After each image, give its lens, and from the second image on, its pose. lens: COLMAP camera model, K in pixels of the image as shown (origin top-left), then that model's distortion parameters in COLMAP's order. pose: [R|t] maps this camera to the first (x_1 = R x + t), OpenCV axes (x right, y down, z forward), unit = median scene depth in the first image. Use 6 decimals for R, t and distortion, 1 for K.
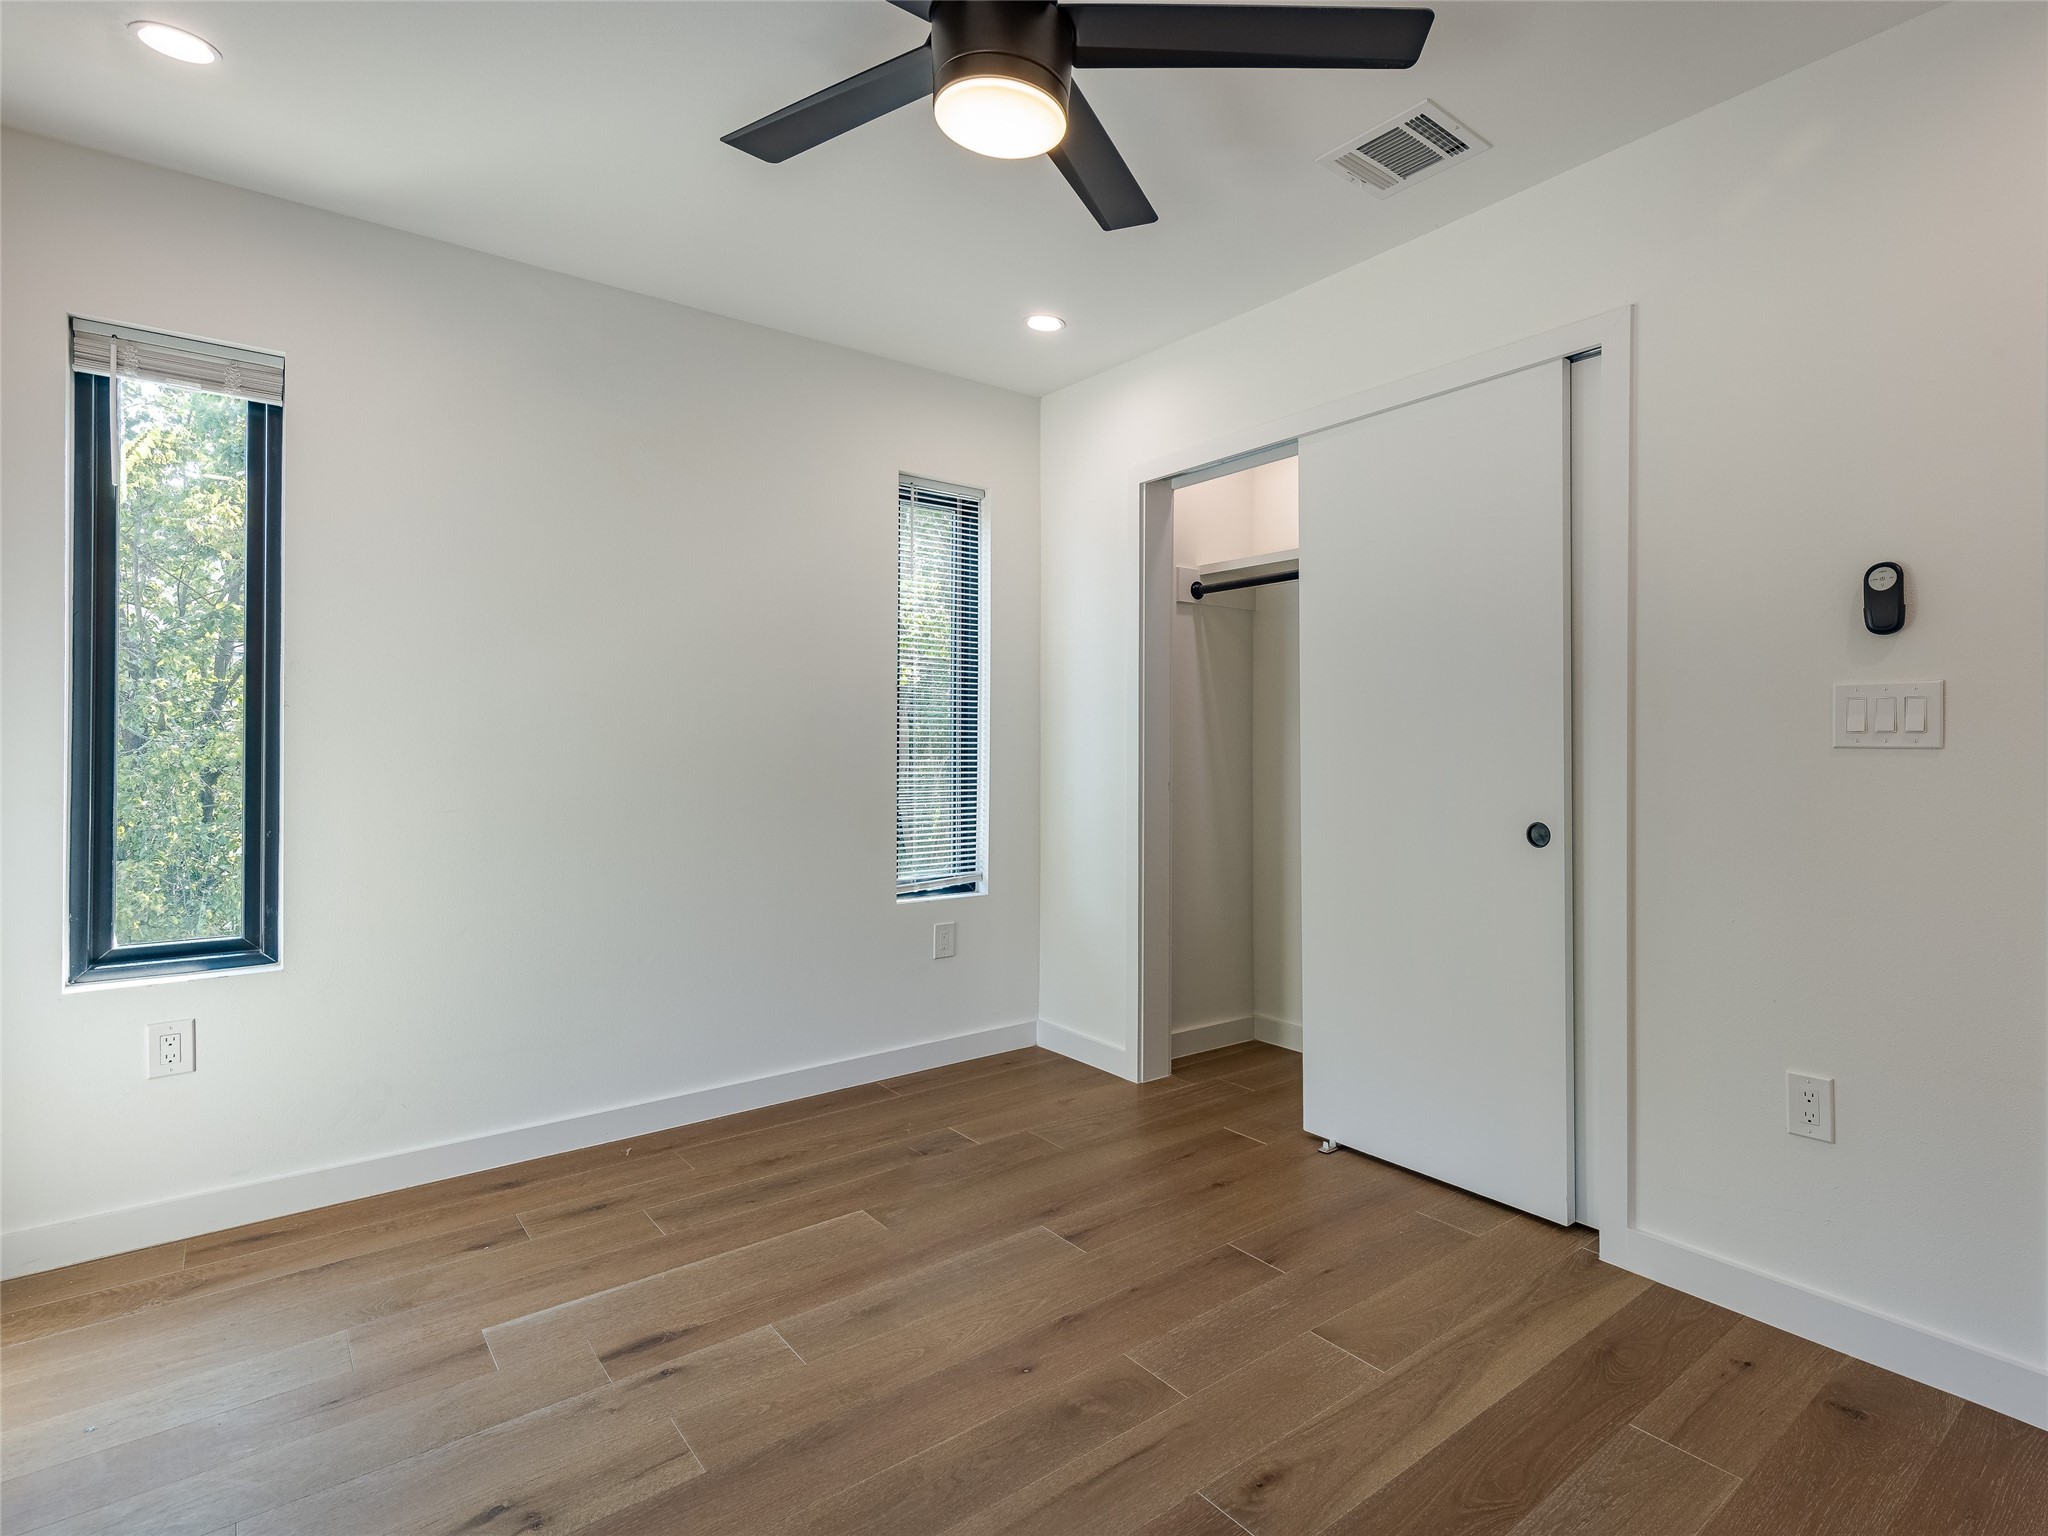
lens RADIAL K [[1069.4, 0, 1138.0], [0, 1069.4, 755.9], [0, 0, 1]] dist [-0.000050, -0.000139]
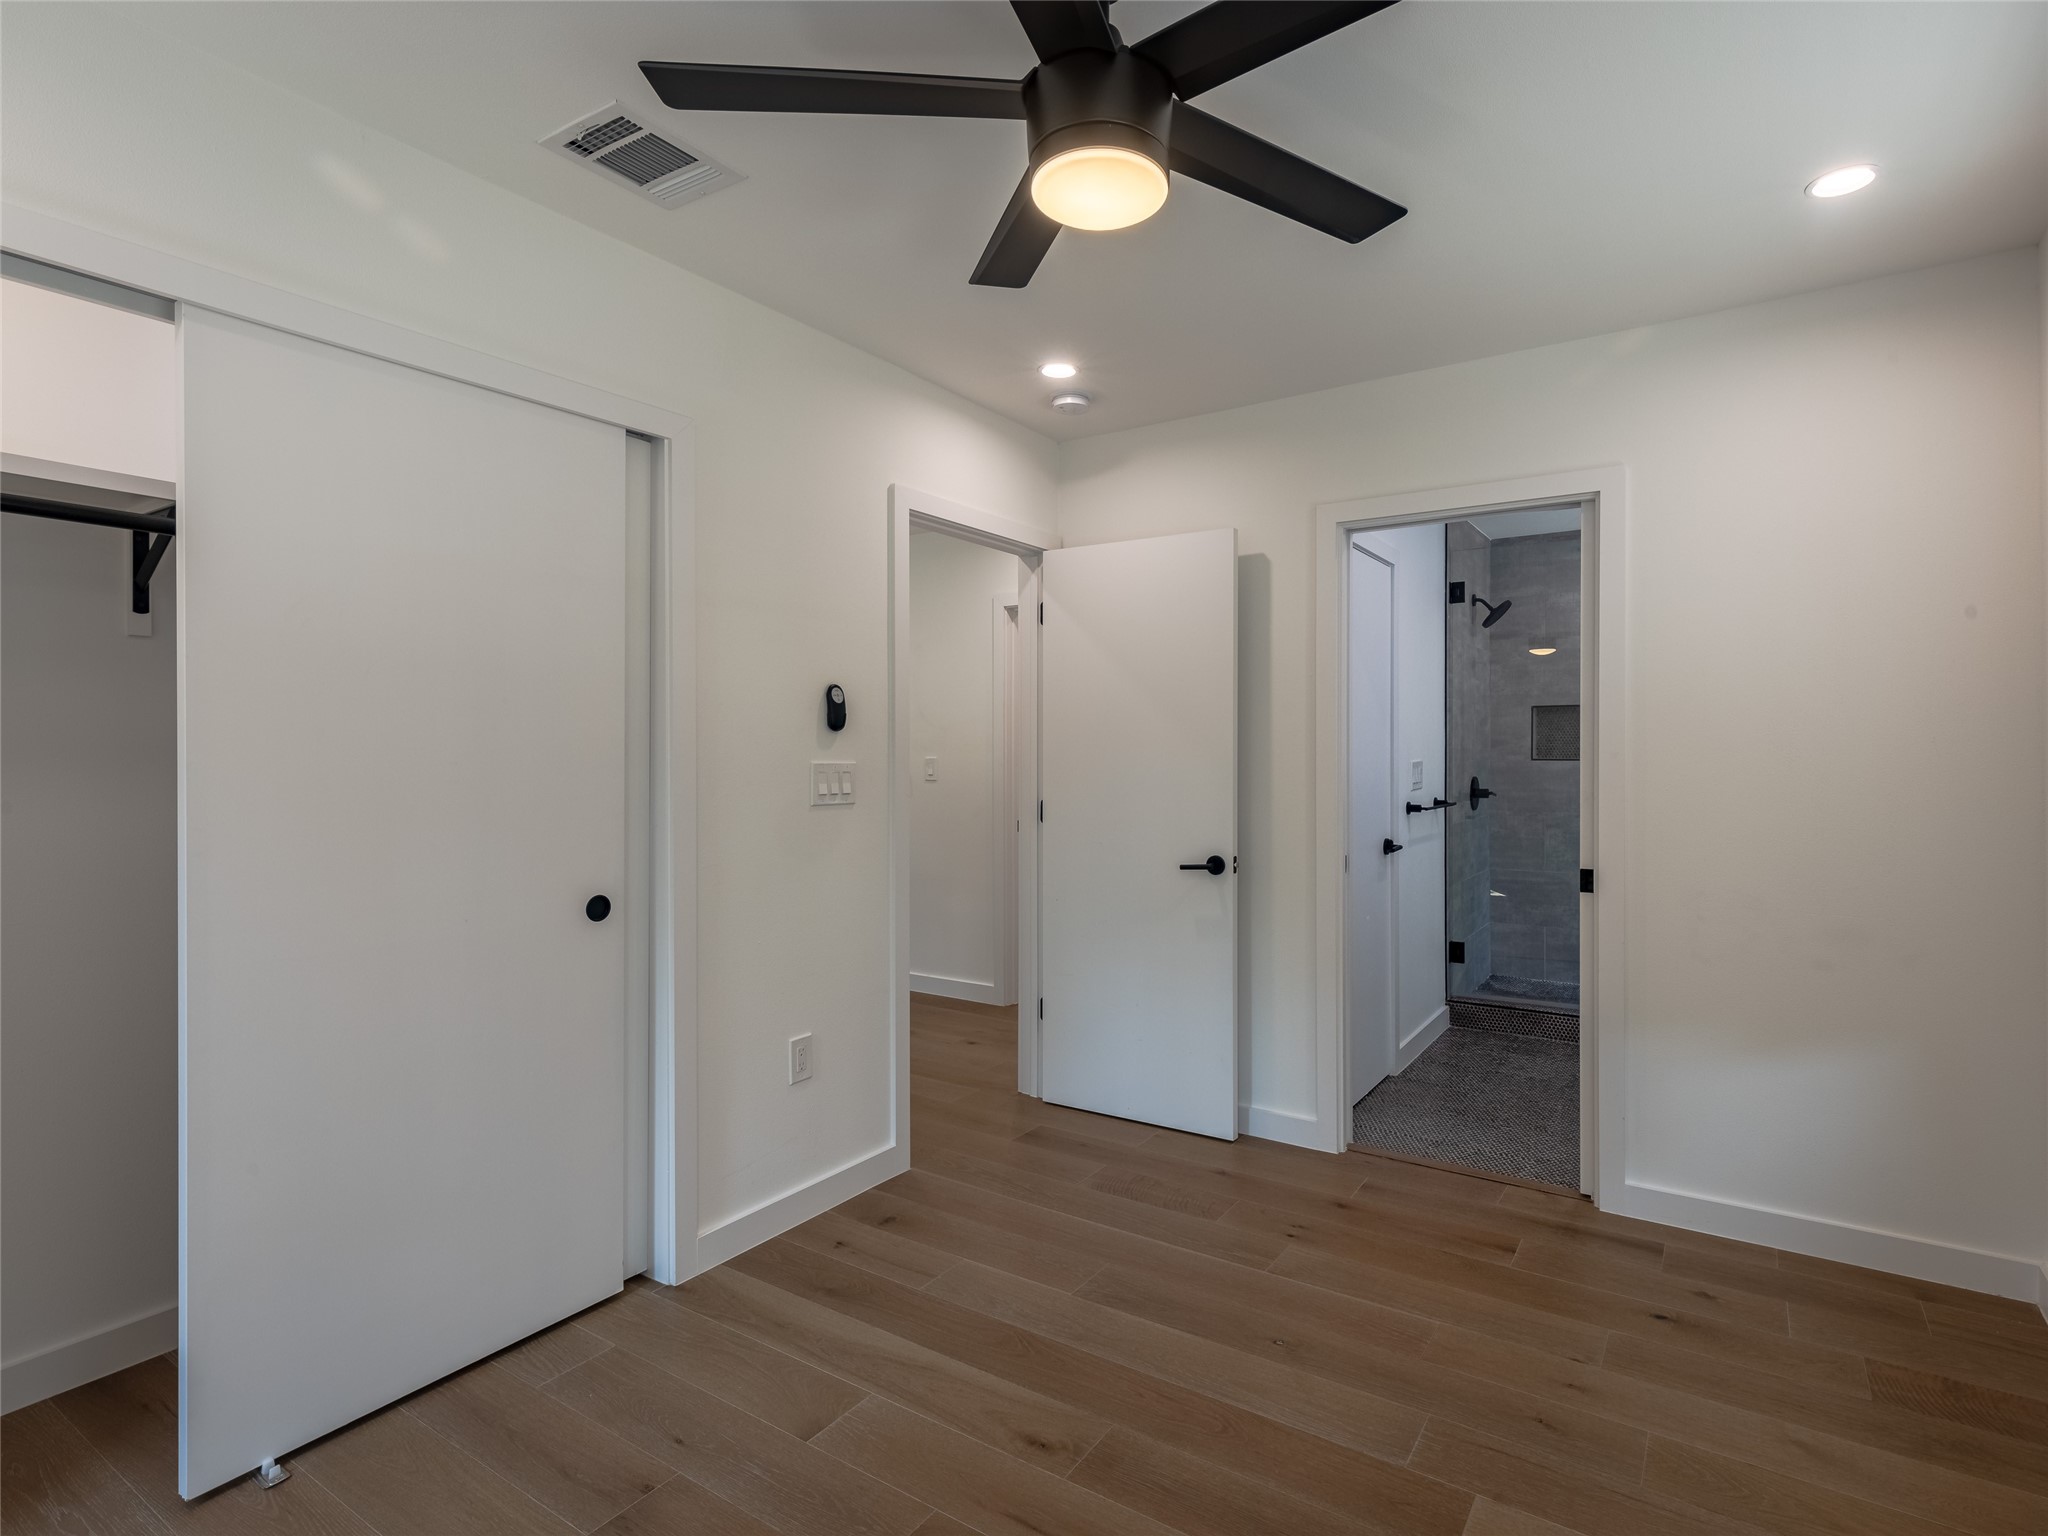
lens RADIAL K [[1069.4, 0, 1138.0], [0, 1069.4, 755.9], [0, 0, 1]] dist [-0.000050, -0.000139]
pose [[-0.362581, -0.006830, 0.931927, -0.810094], [0.002826, 0.999960, 0.008428, -0.080918], [-0.931948, 0.005689, -0.362547, 1.036159]]
